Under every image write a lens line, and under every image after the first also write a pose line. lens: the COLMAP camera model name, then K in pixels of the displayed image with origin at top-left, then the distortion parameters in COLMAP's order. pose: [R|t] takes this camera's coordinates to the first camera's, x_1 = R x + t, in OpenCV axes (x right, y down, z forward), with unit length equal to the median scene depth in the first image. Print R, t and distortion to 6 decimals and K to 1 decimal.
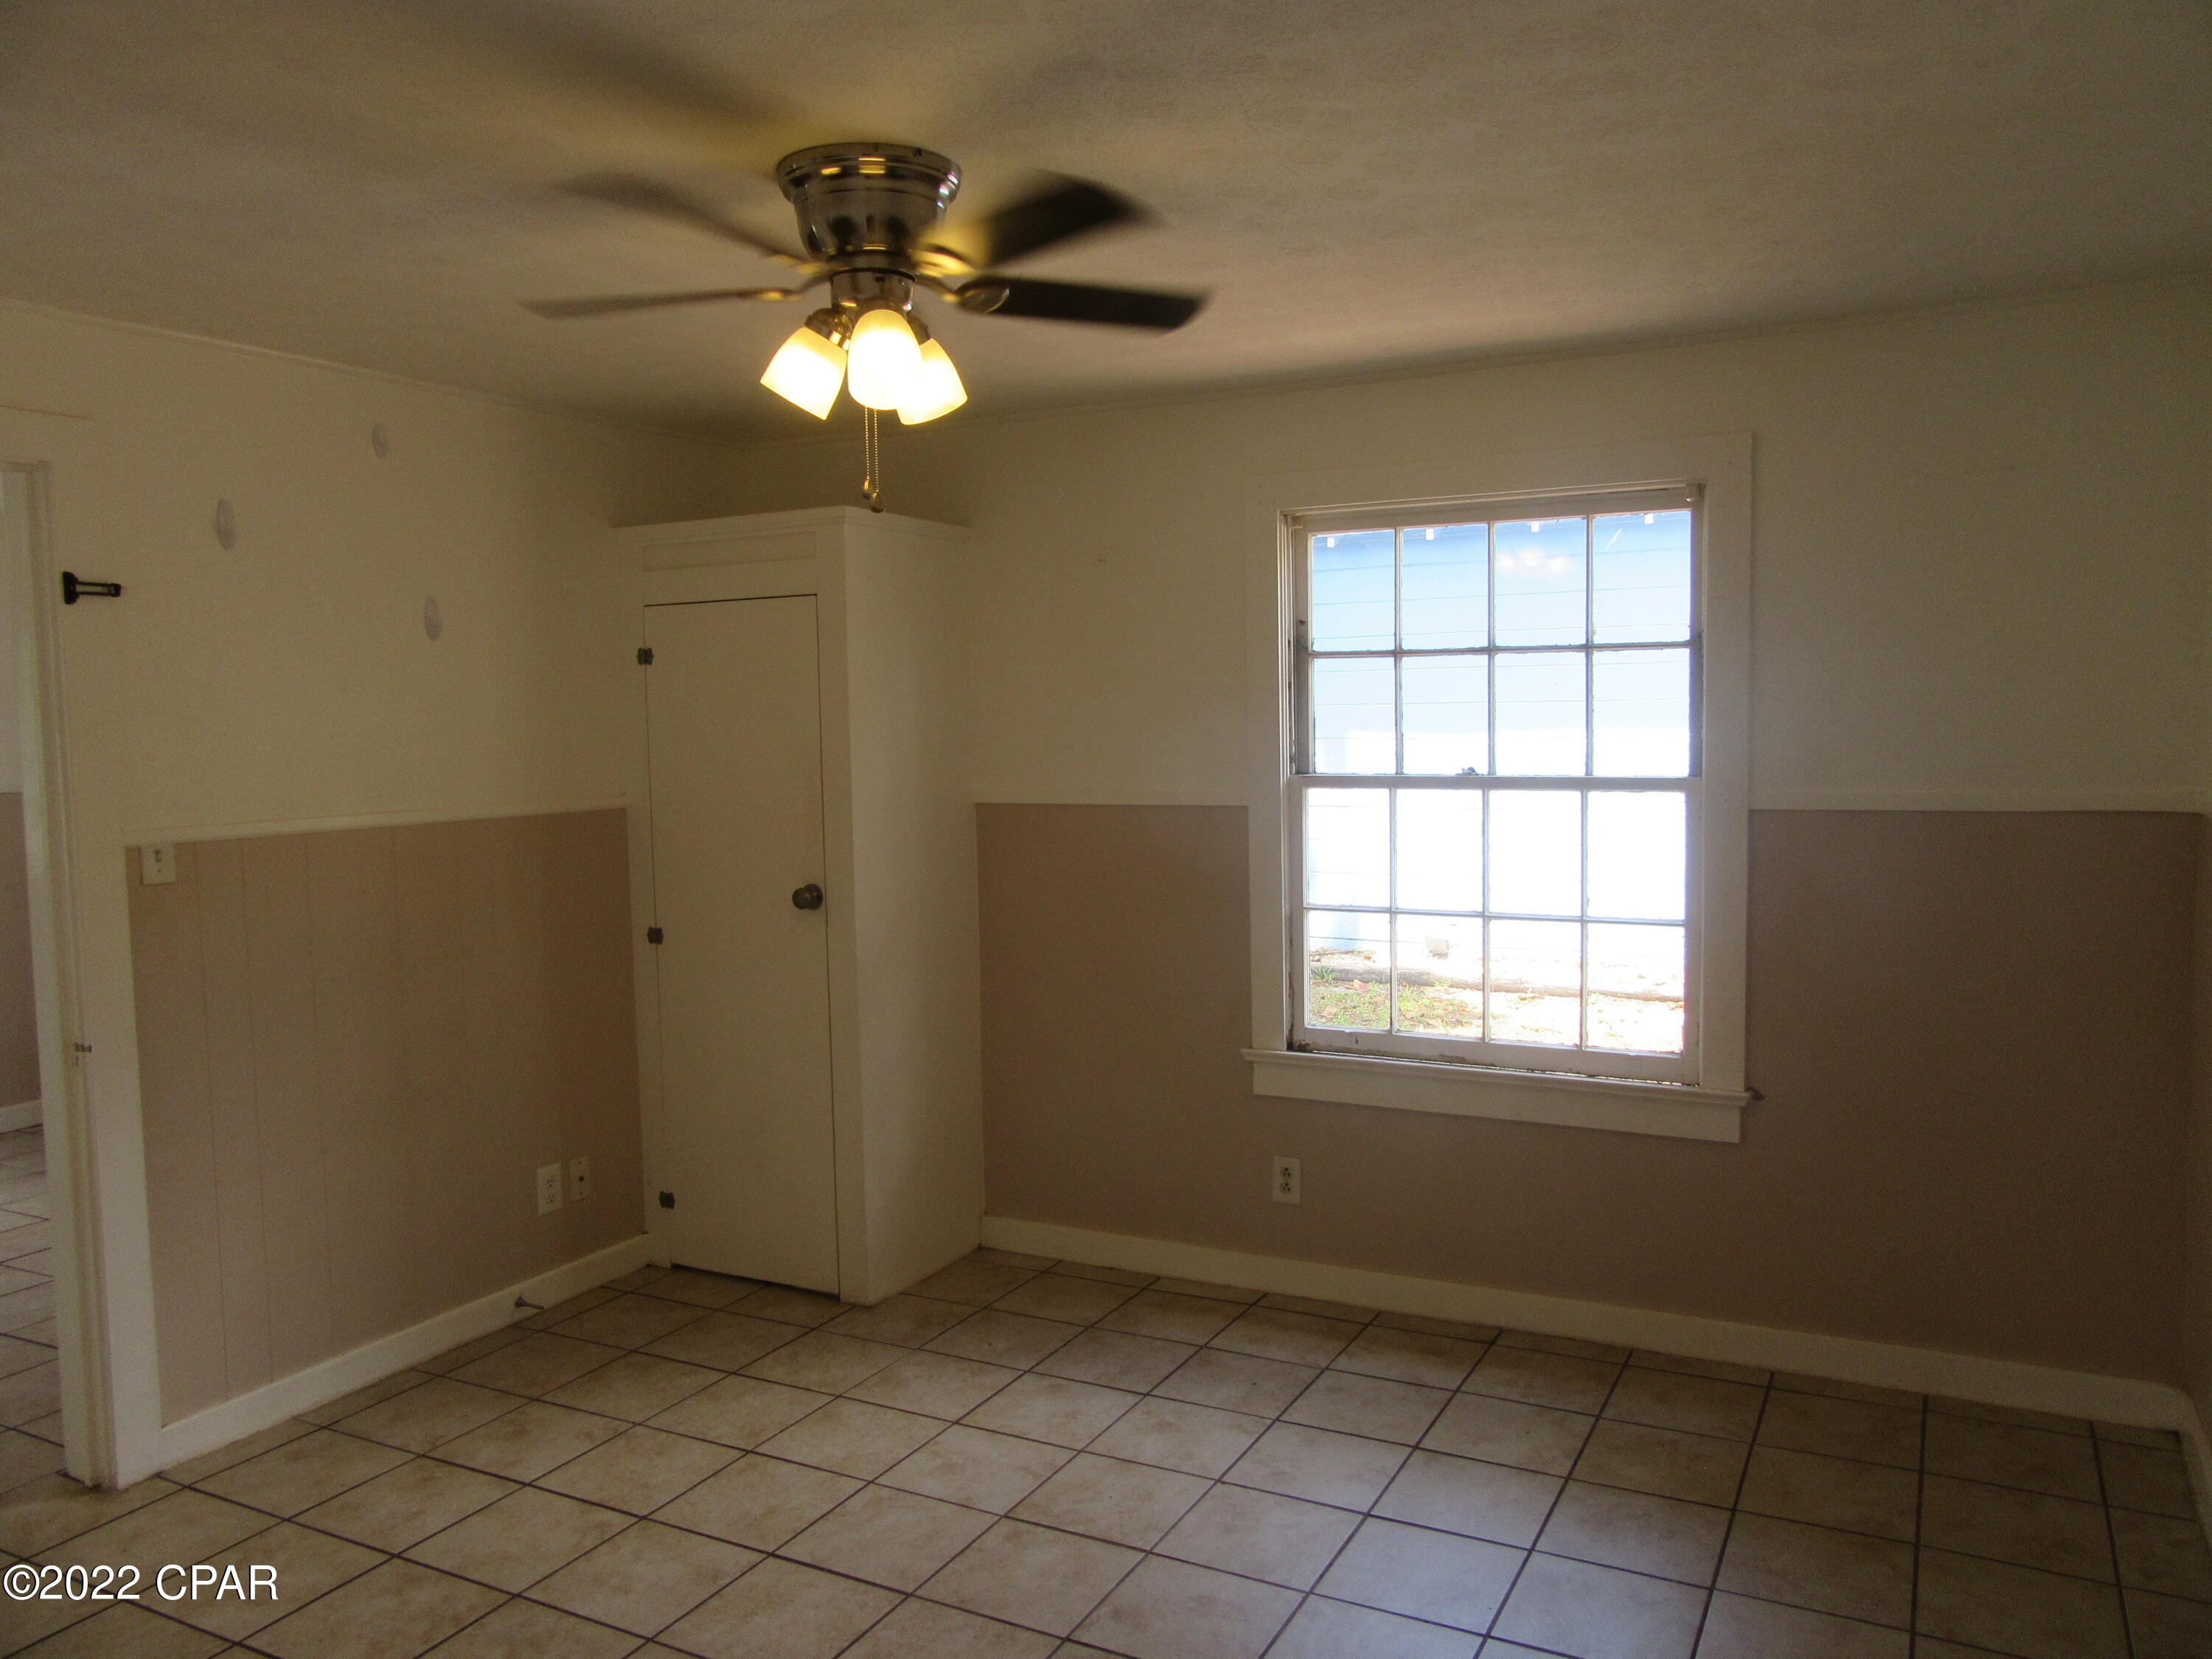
lens RADIAL K [[1638.7, 0, 1102.1], [0, 1638.7, 828.1], [0, 0, 1]] dist [-0.013854, 0.015014]
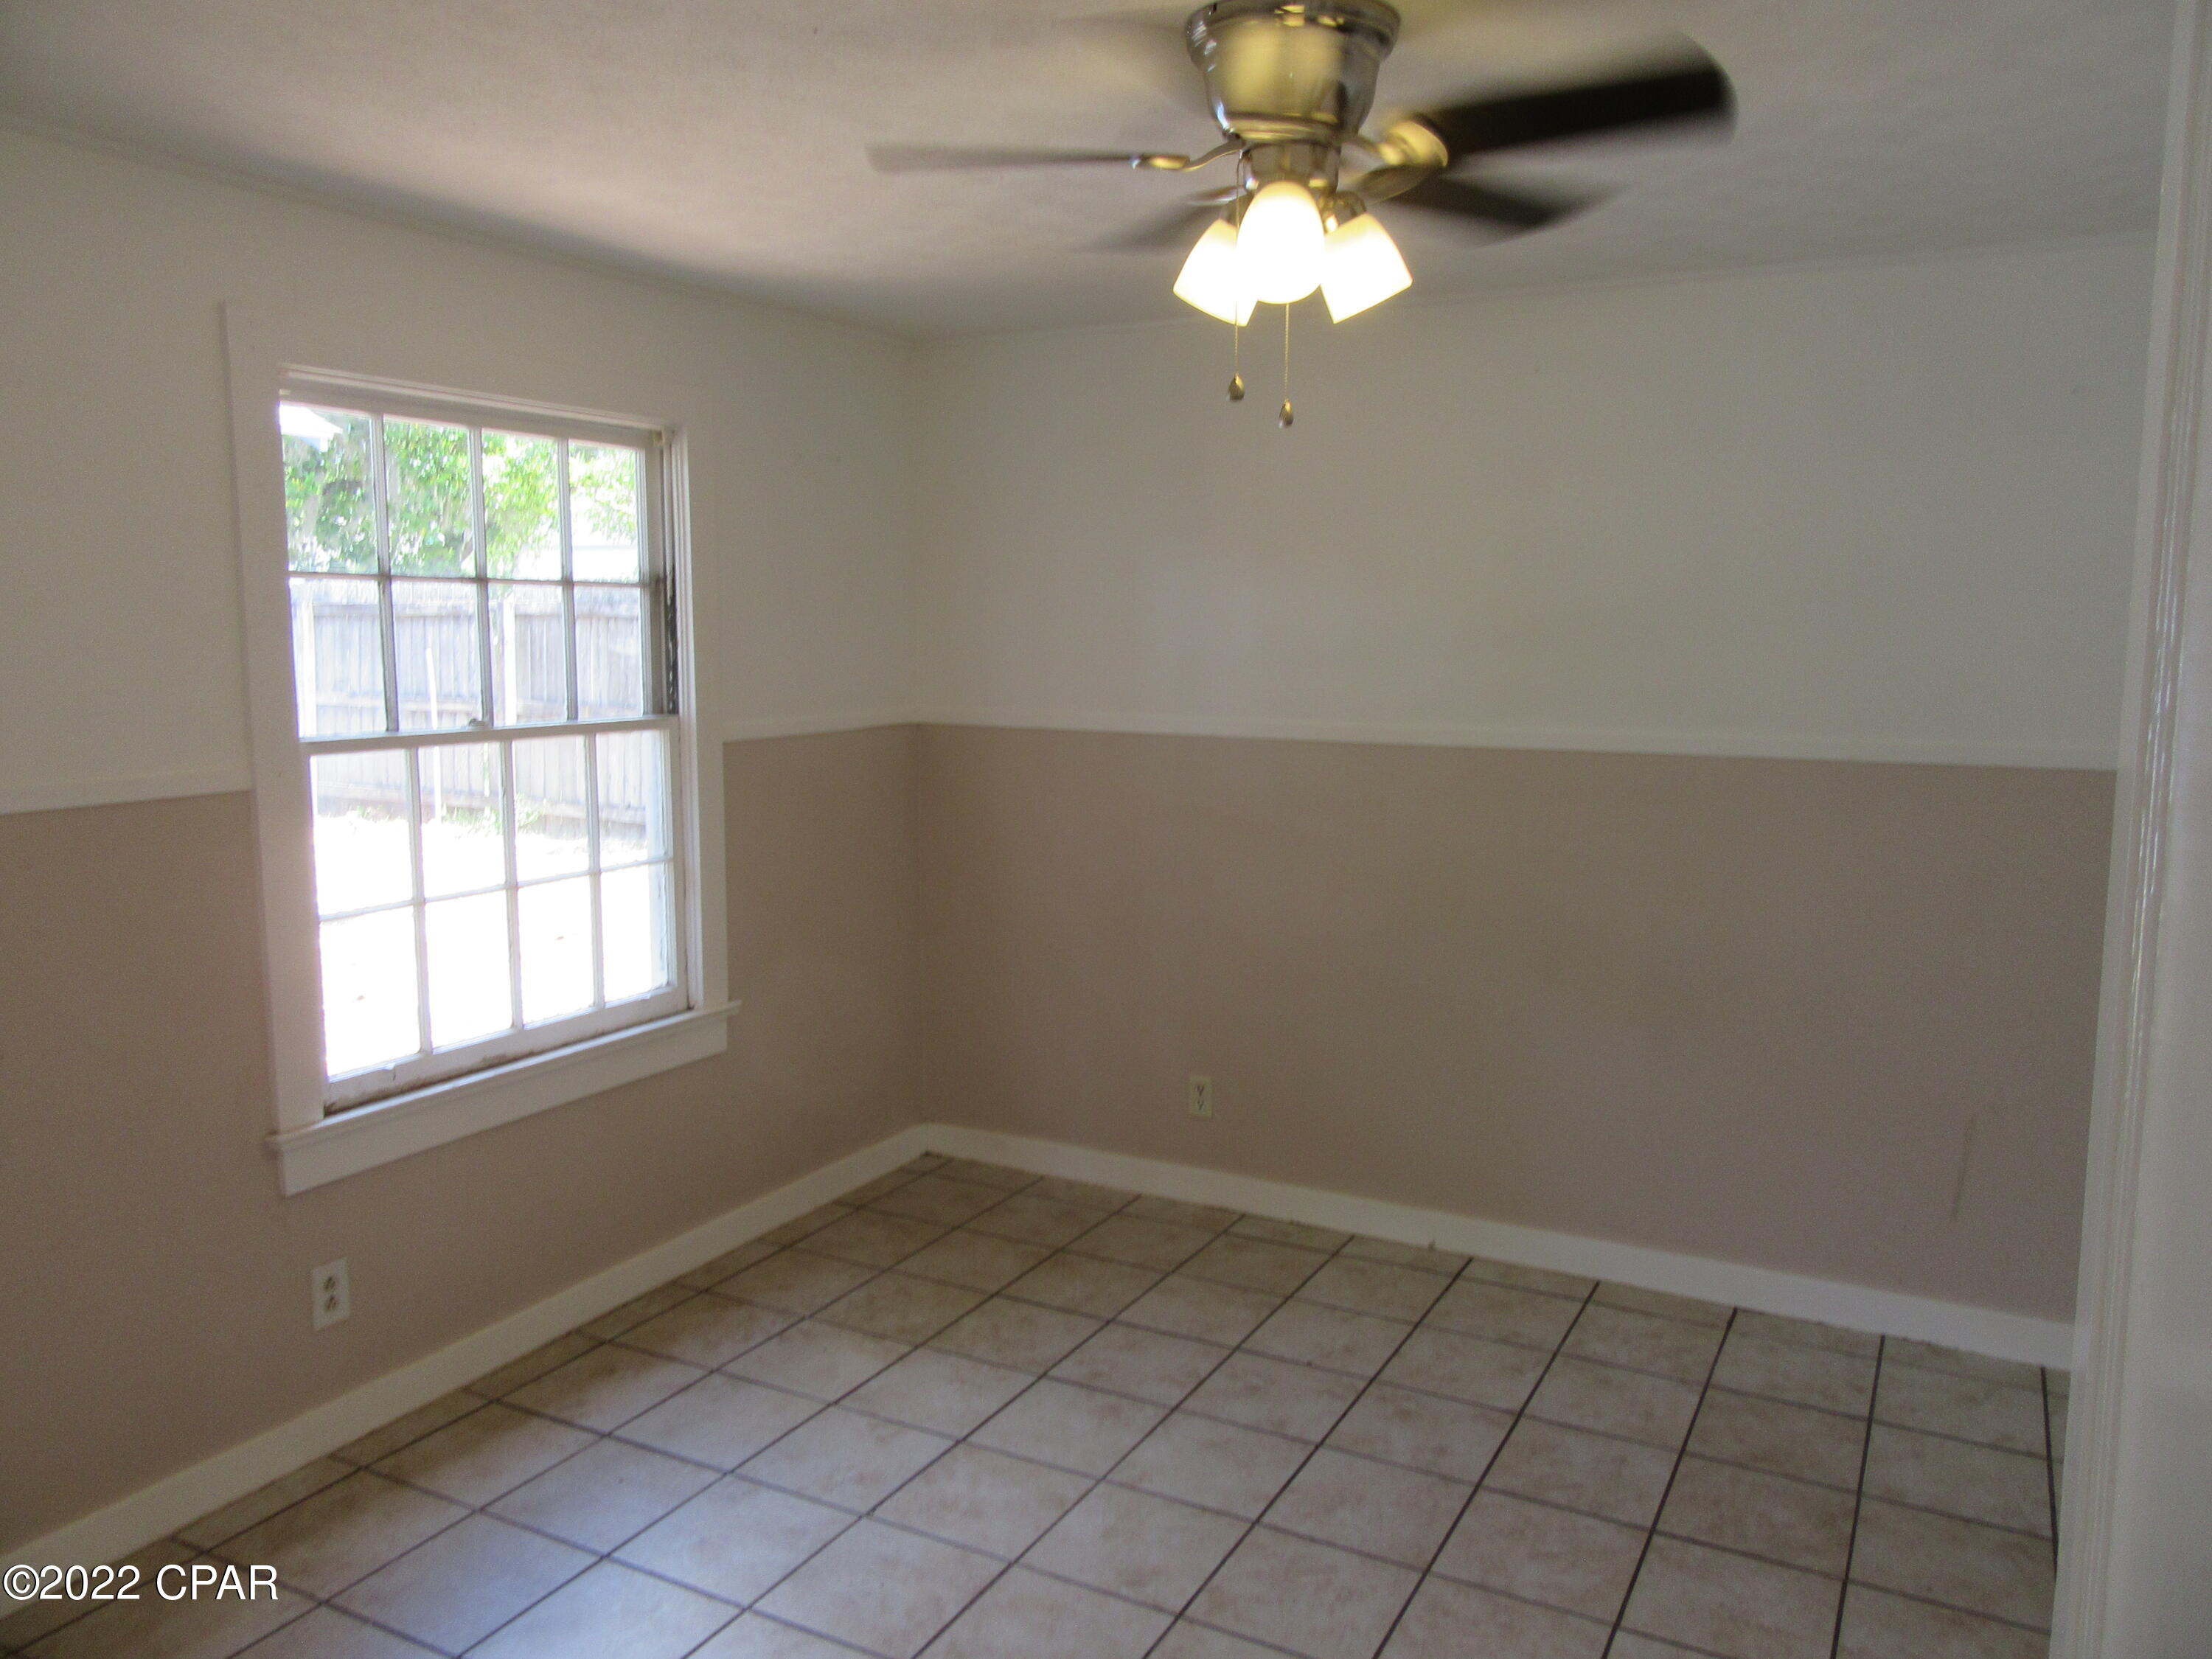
lens RADIAL K [[1638.7, 0, 1084.9], [0, 1638.7, 830.0], [0, 0, 1]] dist [-0.013854, 0.015014]
pose [[-0.007528, -0.099642, 0.994995, -0.664331], [0.065376, 0.992845, 0.099922, -0.046029], [-0.997832, 0.065801, -0.000960, 0.727436]]
